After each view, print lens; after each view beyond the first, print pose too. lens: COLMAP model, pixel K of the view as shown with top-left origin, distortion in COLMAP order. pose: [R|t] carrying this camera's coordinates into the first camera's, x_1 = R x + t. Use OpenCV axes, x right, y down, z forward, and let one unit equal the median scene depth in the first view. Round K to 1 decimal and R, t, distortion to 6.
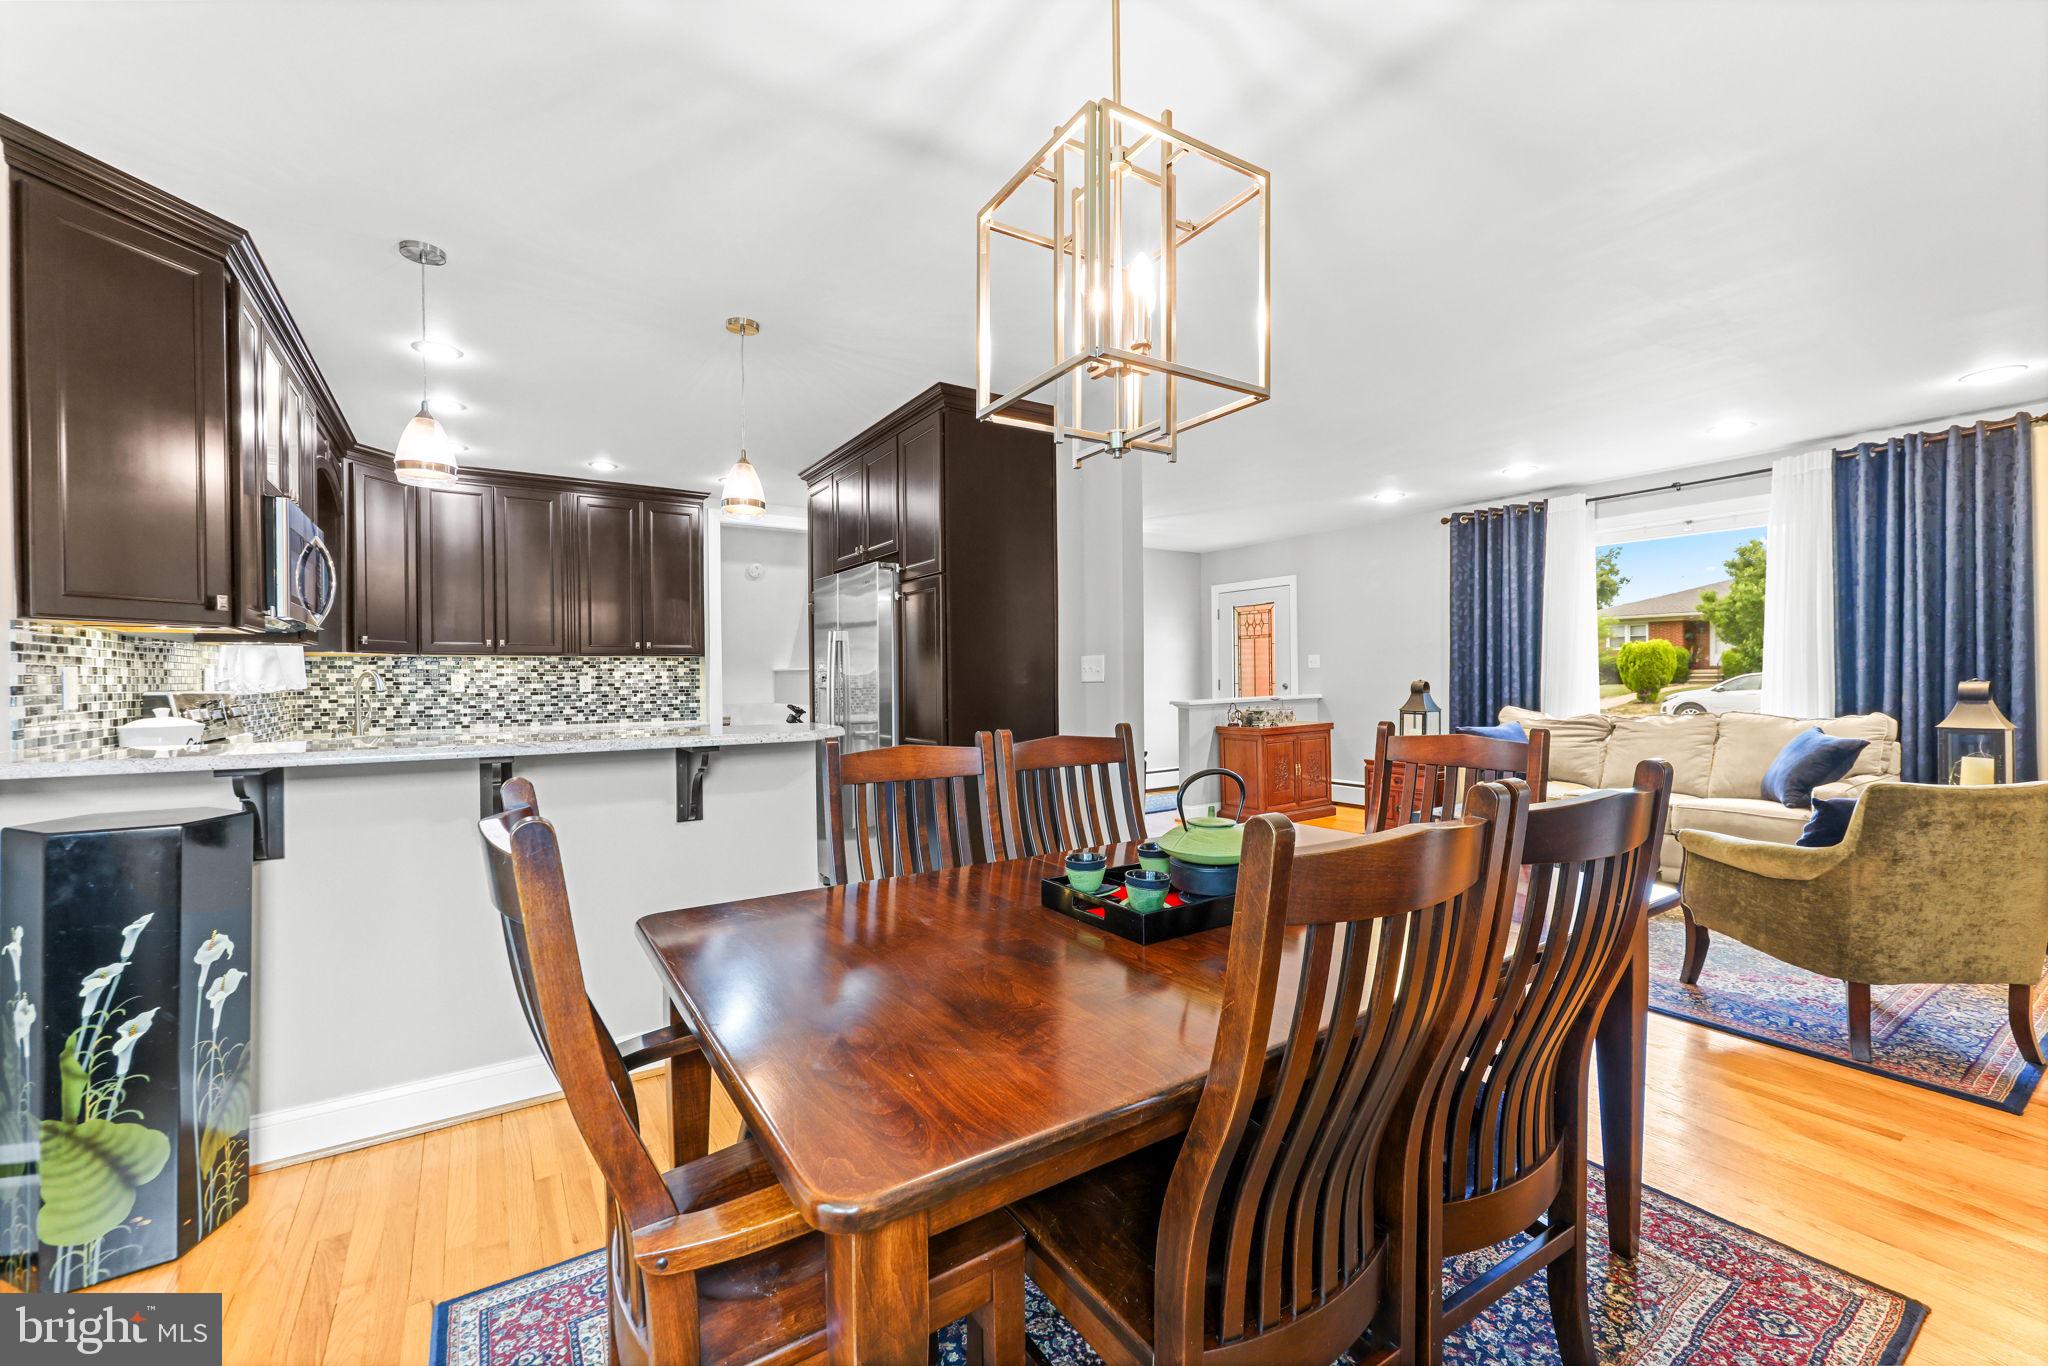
lens RADIAL K [[824.5, 0, 1024.0], [0, 824.5, 683.0], [0, 0, 1]] dist [-0.000195, -0.000055]
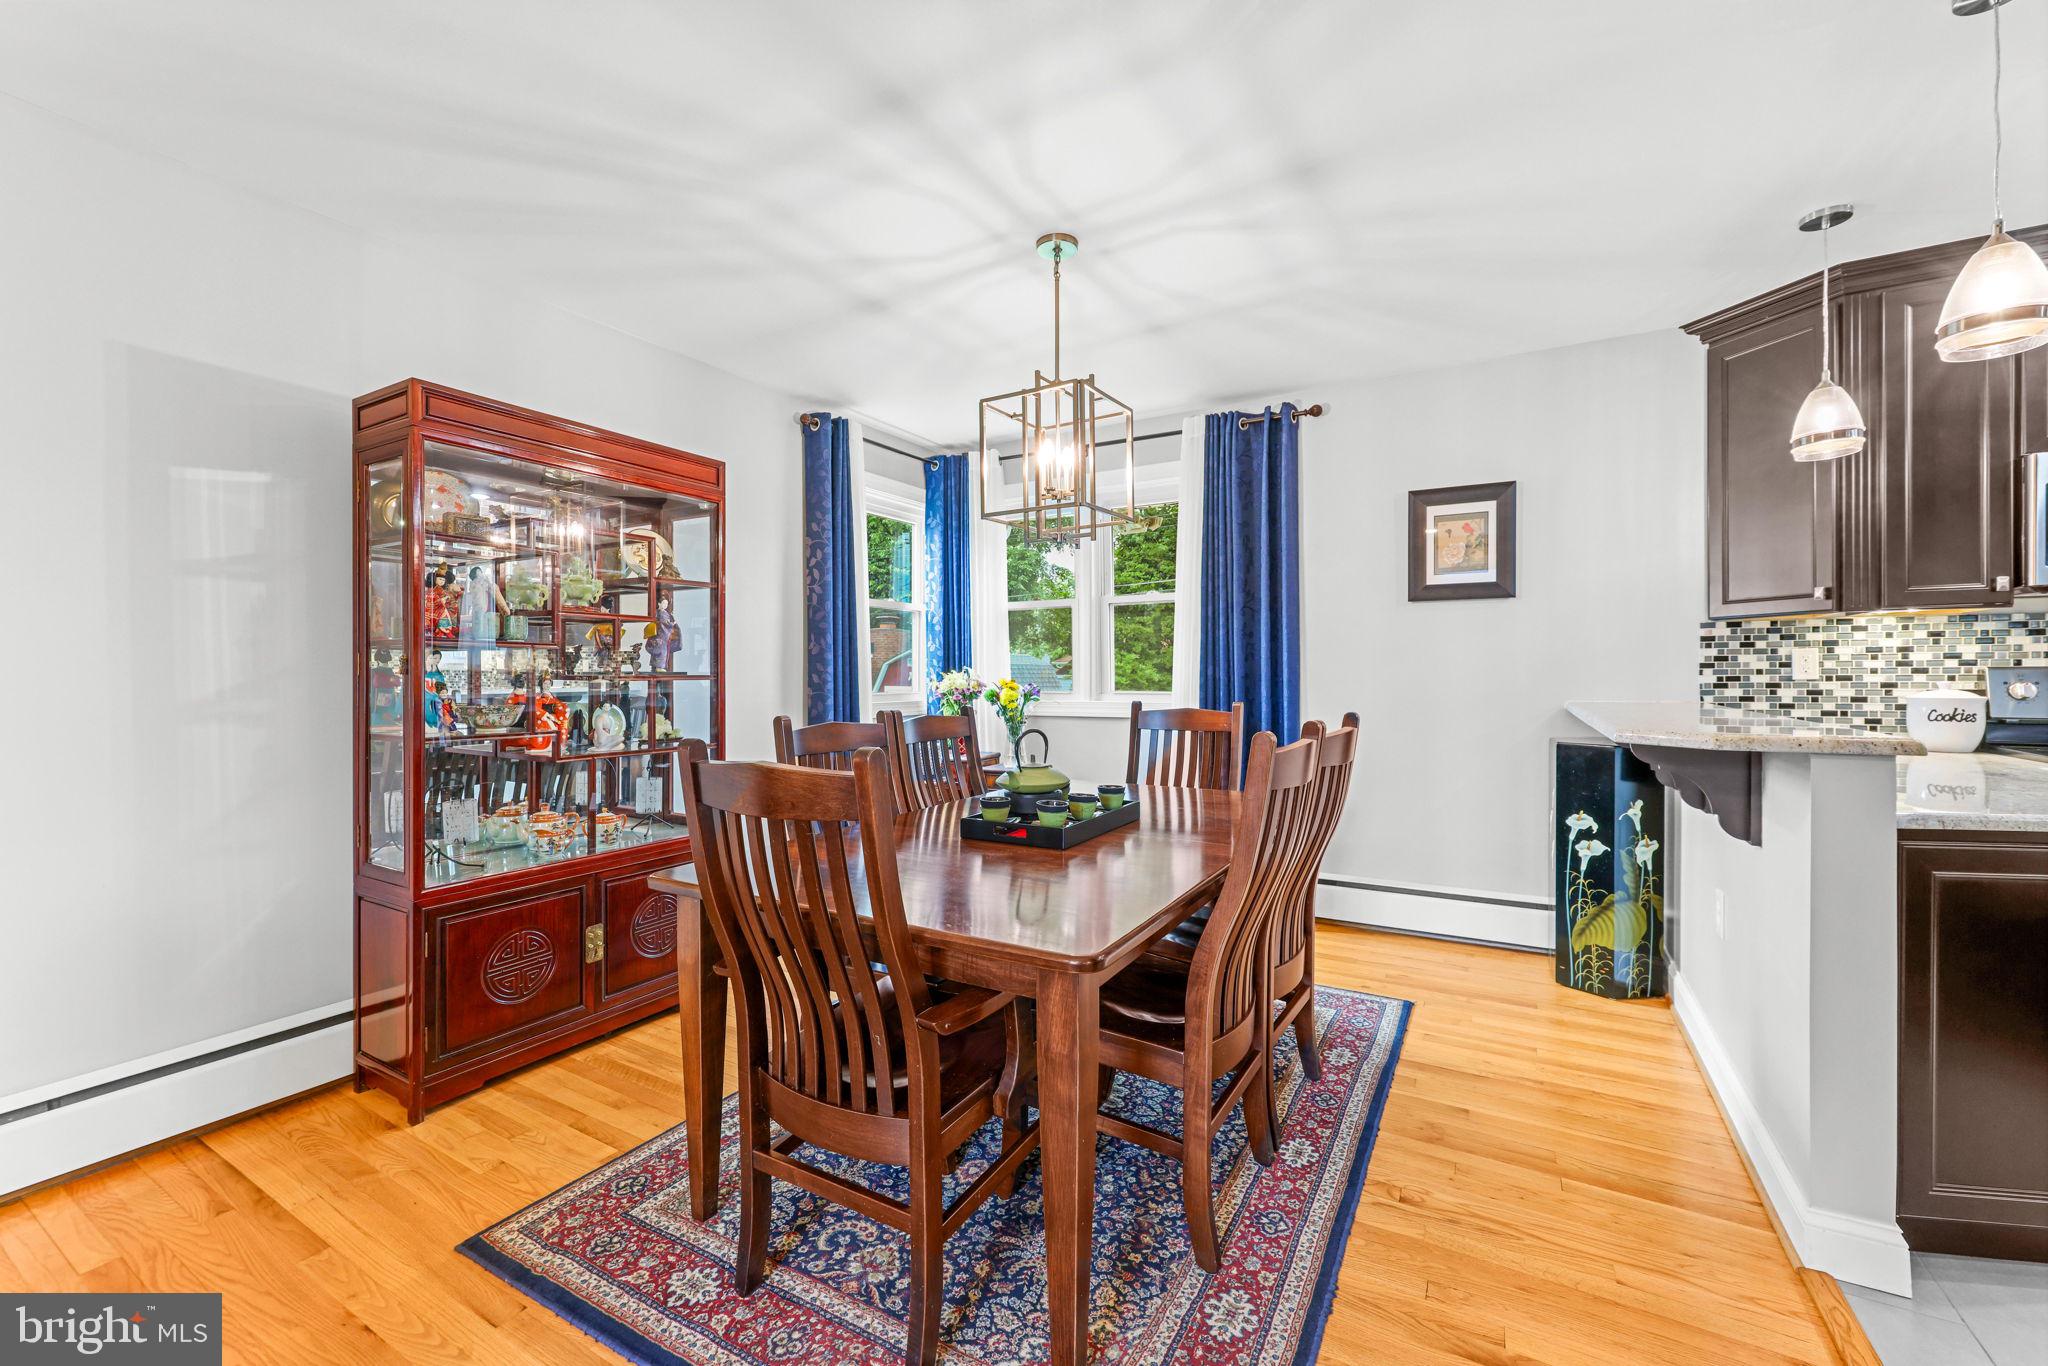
lens RADIAL K [[811.2, 0, 1027.1], [0, 811.2, 669.9], [0, 0, 1]] dist [-0.001010, -0.000153]
pose [[-0.898626, 0.009168, -0.438620, 0.738244], [0.009662, 0.999953, 0.001106, 0.000356], [0.438609, -0.003245, -0.898672, 1.957566]]
